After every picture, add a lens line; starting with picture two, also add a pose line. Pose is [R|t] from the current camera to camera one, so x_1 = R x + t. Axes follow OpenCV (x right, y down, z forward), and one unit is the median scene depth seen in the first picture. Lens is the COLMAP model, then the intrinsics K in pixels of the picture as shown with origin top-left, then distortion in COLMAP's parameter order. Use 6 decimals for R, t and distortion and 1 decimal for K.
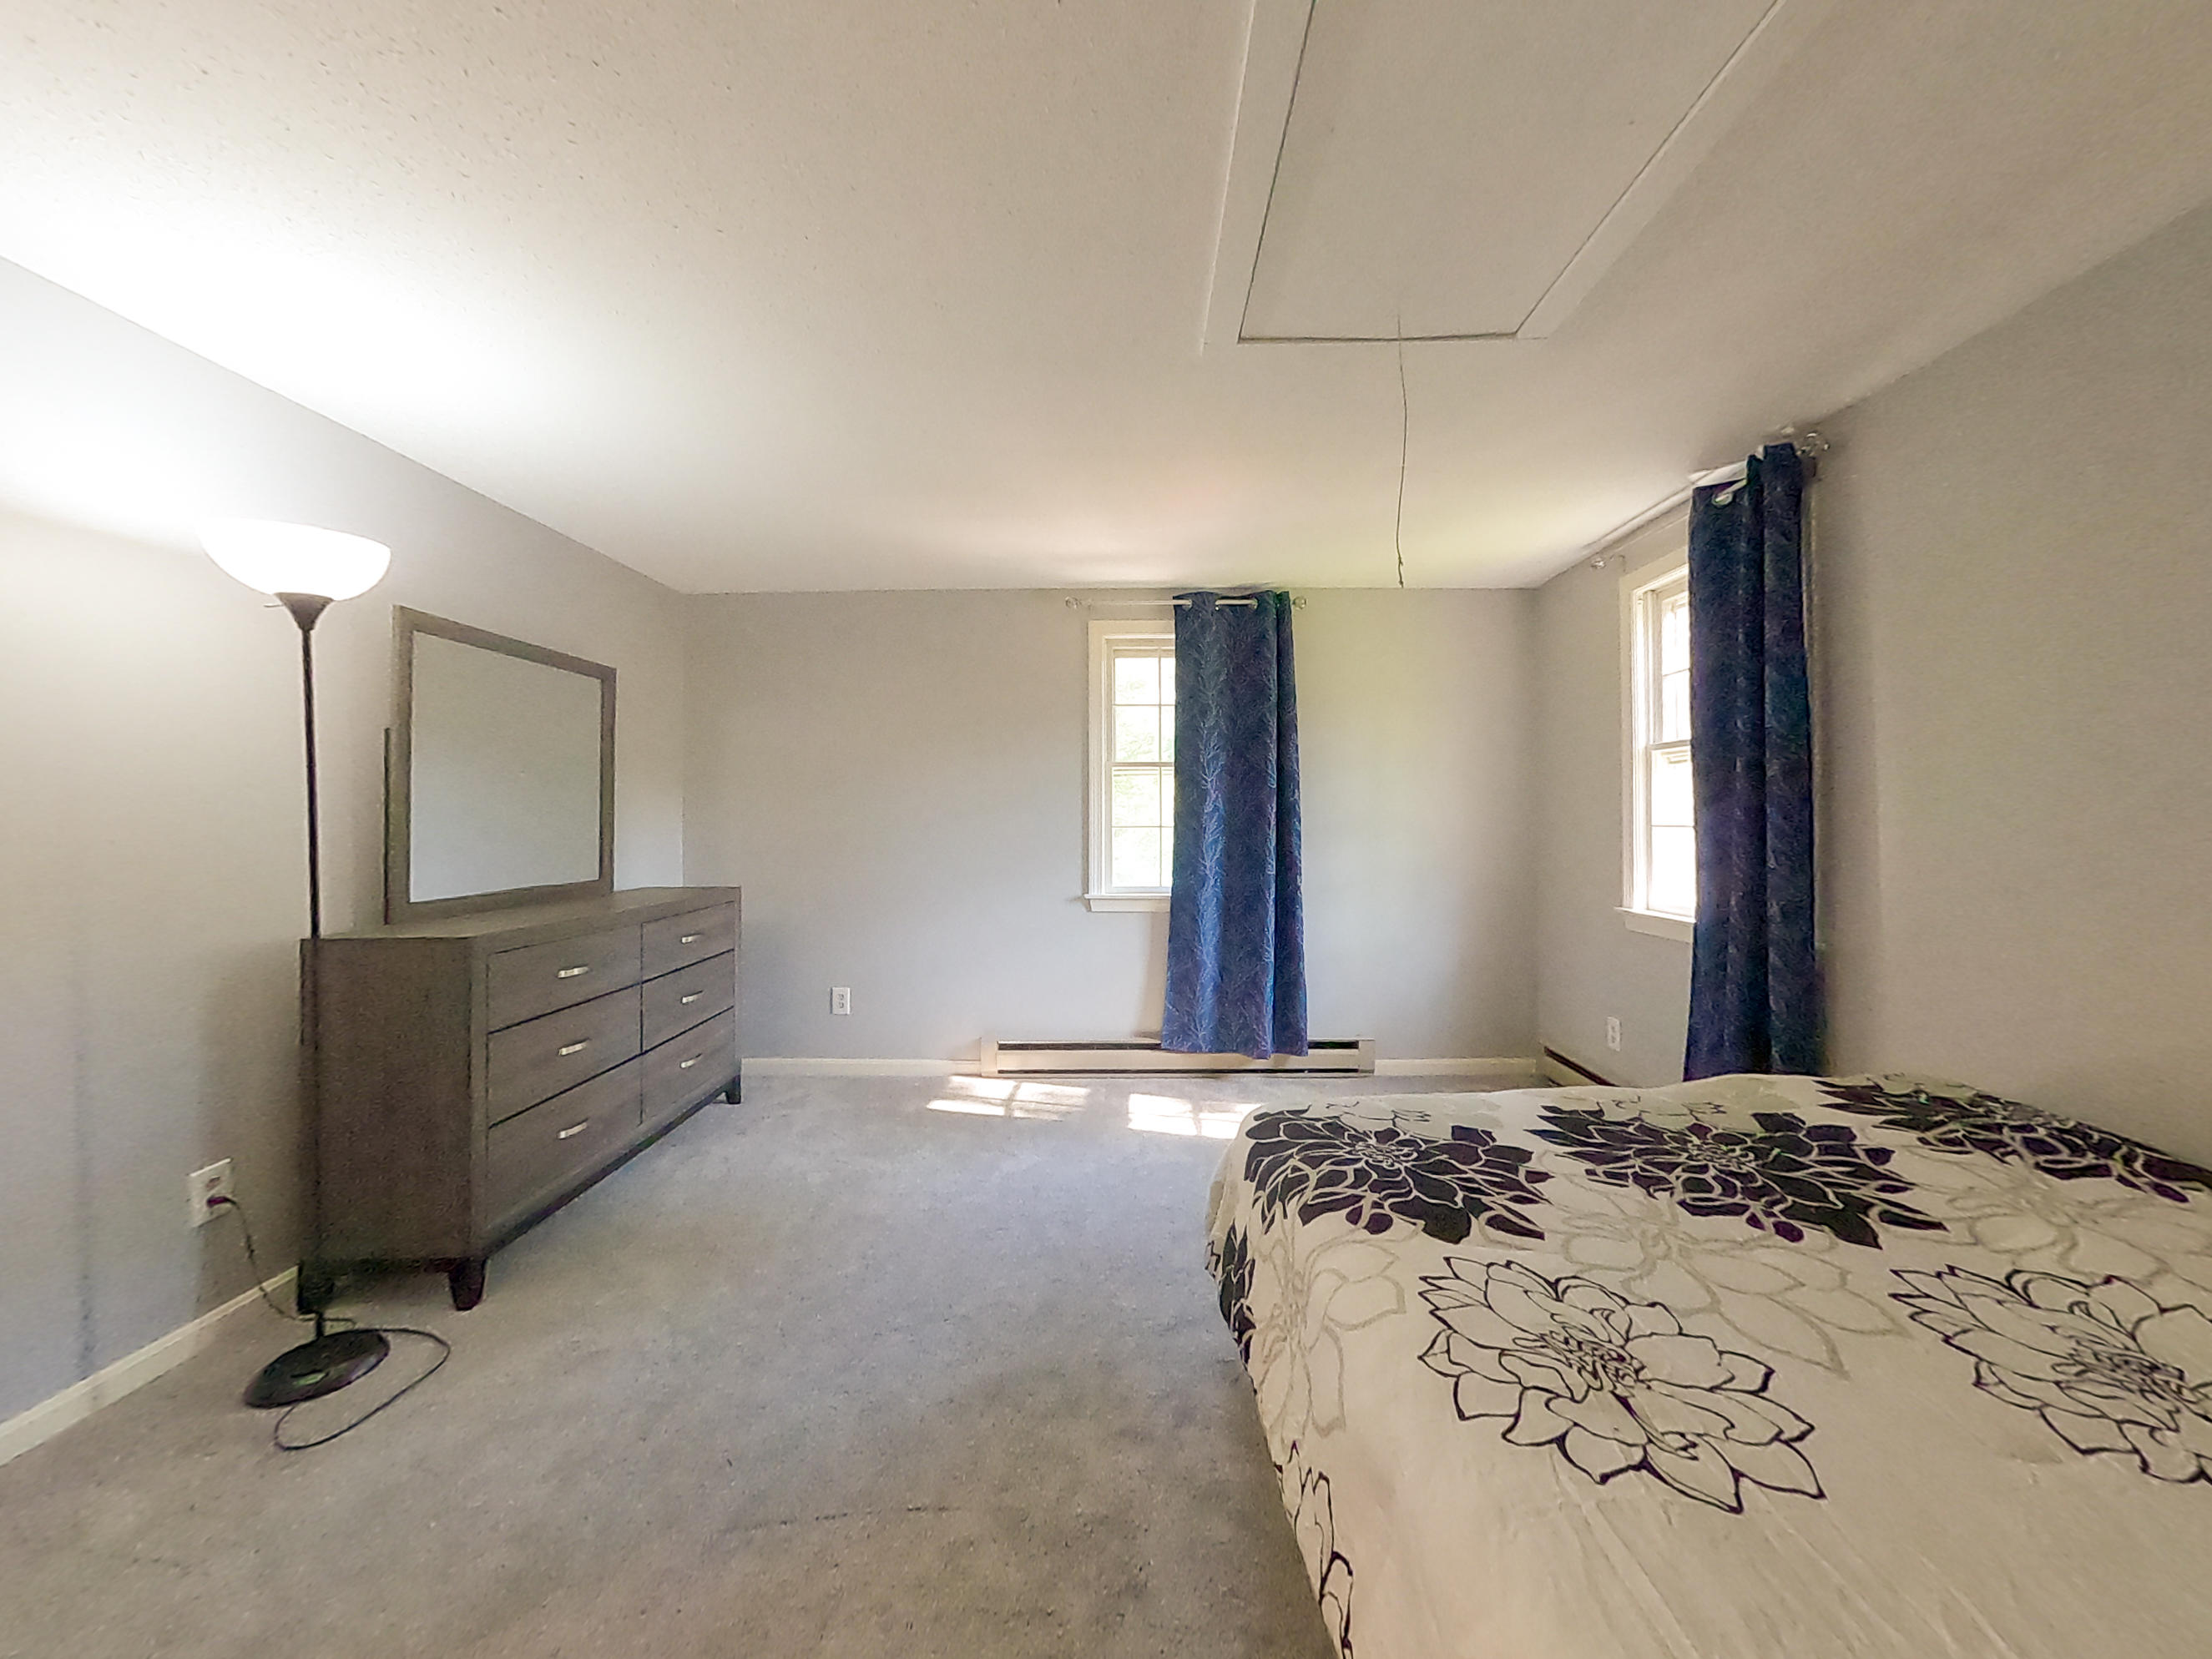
lens RADIAL K [[837.6, 0, 1106.0], [0, 837.6, 829.5], [0, 0, 1]] dist [0.000209, 0.000046]
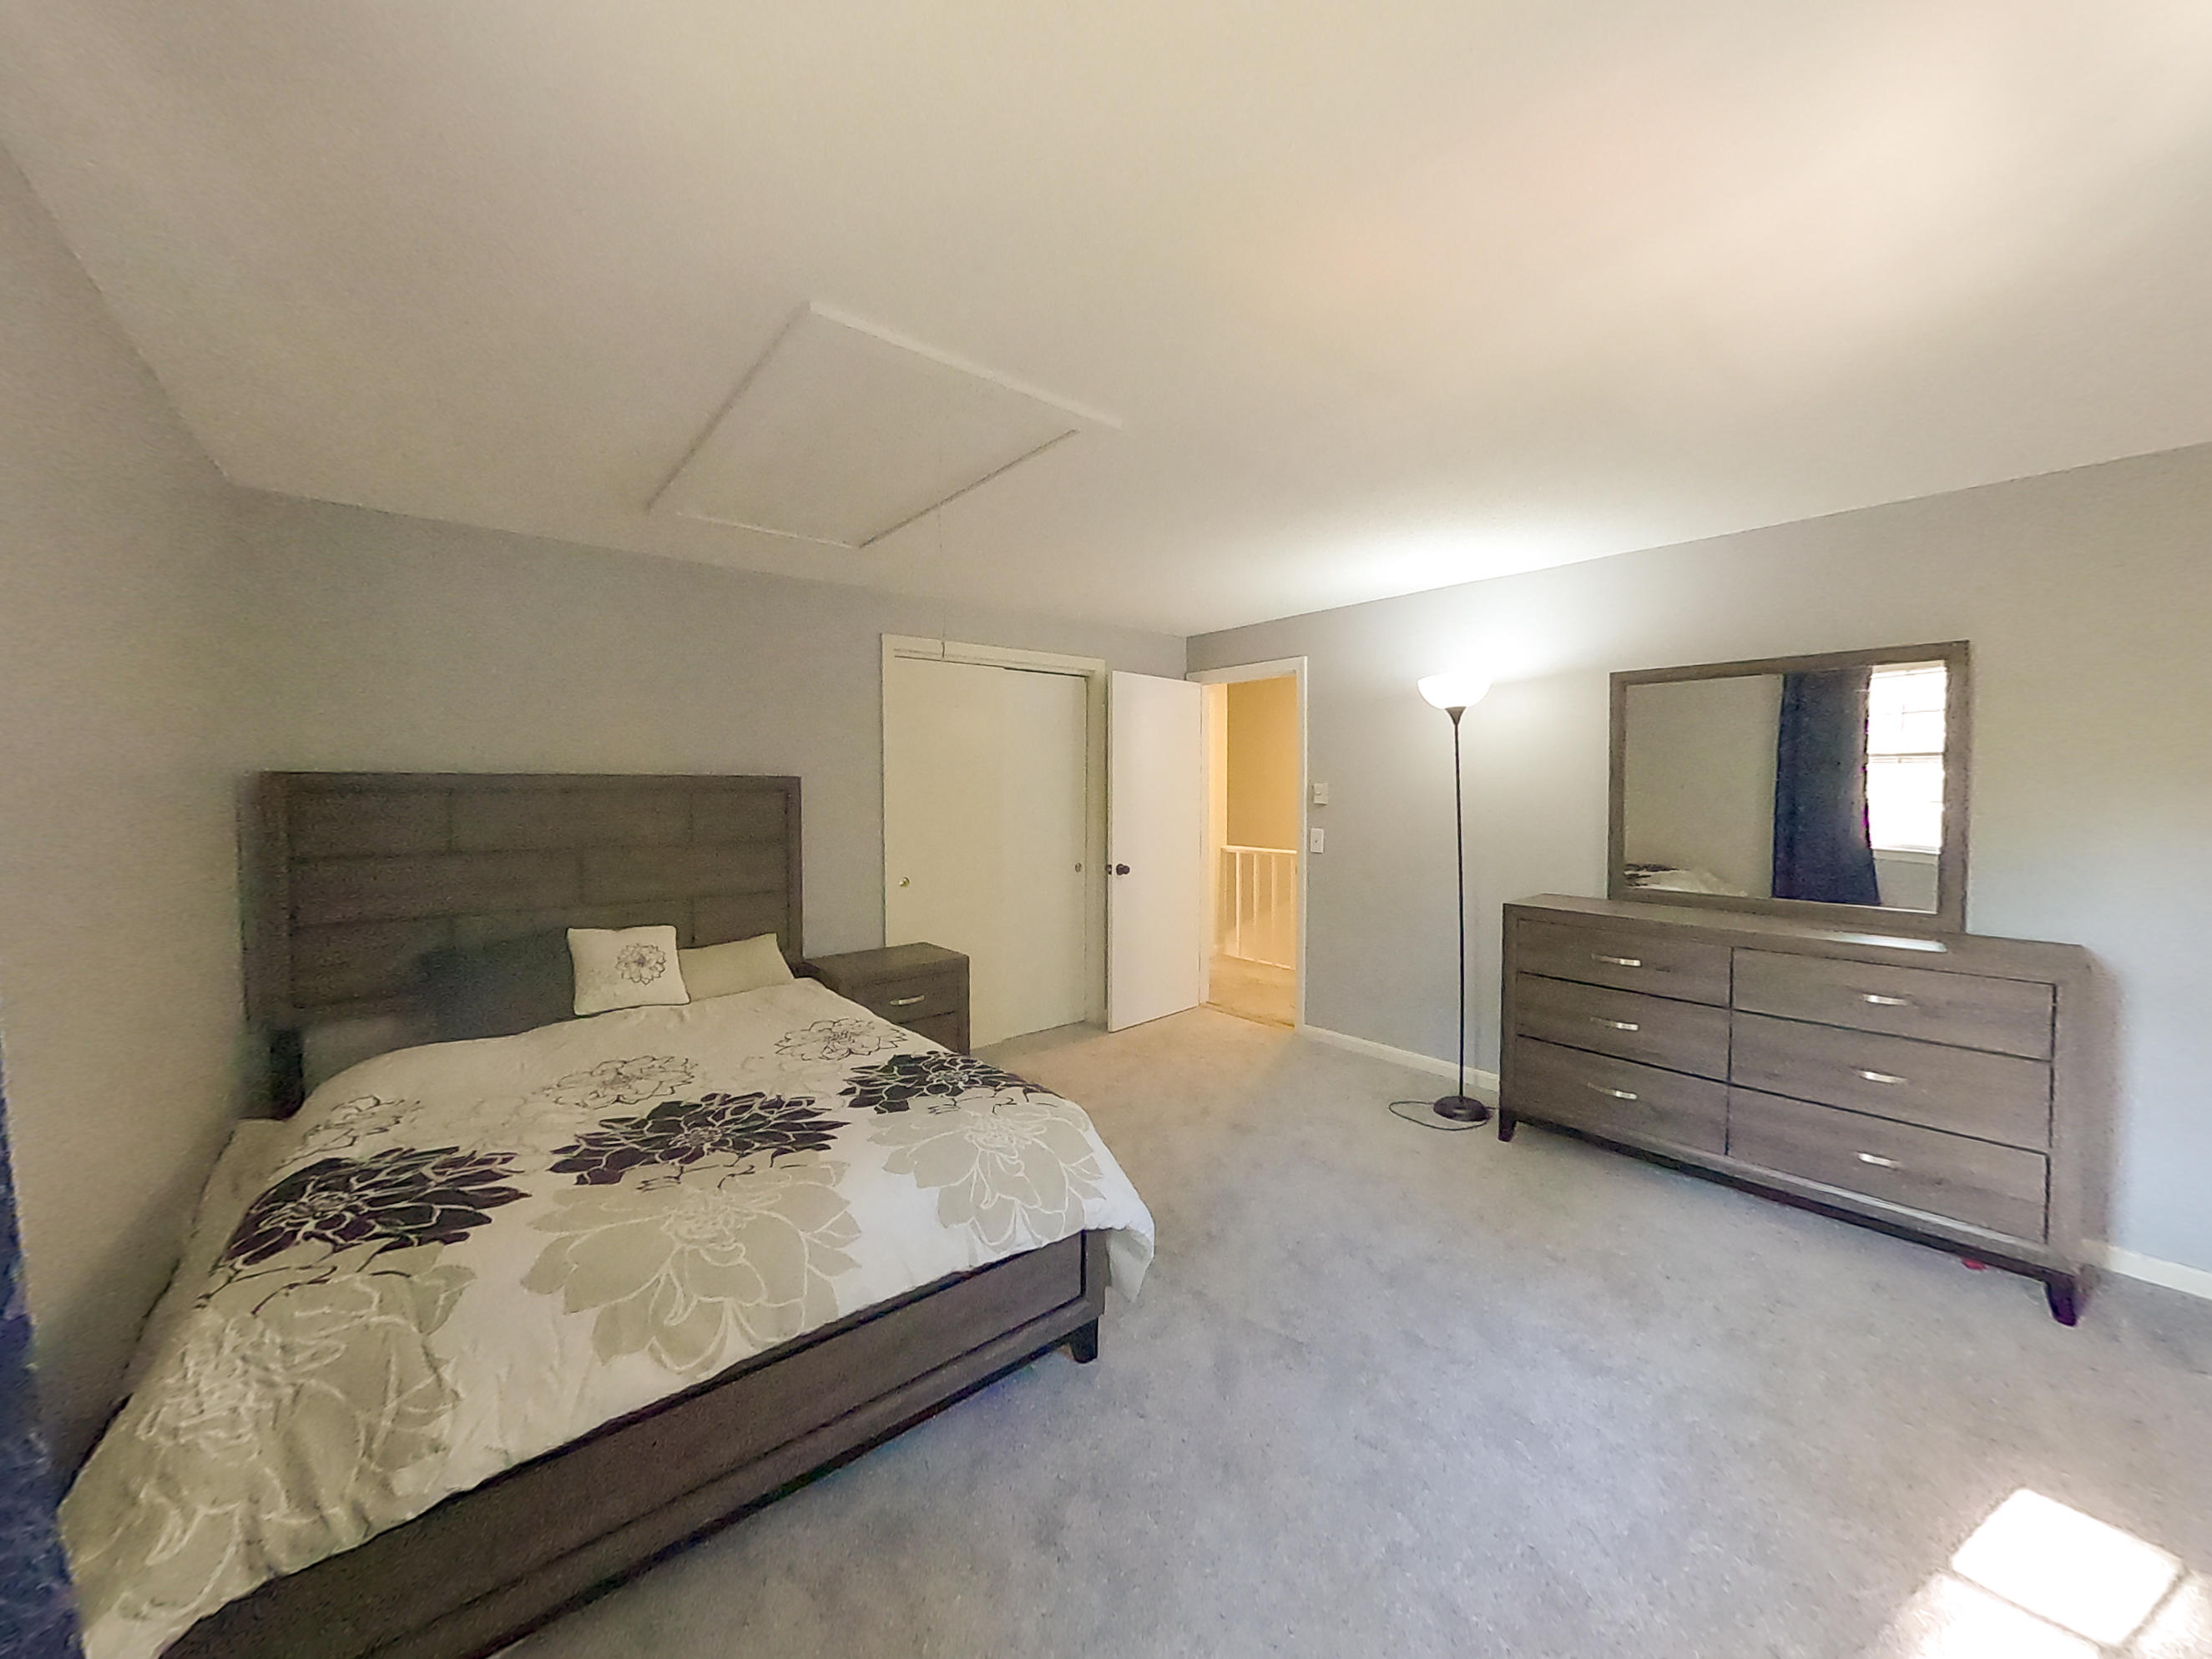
lens RADIAL K [[837.6, 0, 1106.0], [0, 837.6, 829.5], [0, 0, 1]] dist [0.000209, 0.000046]
pose [[-0.766155, 0.037922, -0.641536, 1.045170], [-0.006614, 0.997739, 0.066876, -0.138837], [0.642622, 0.055480, -0.764172, 2.281632]]
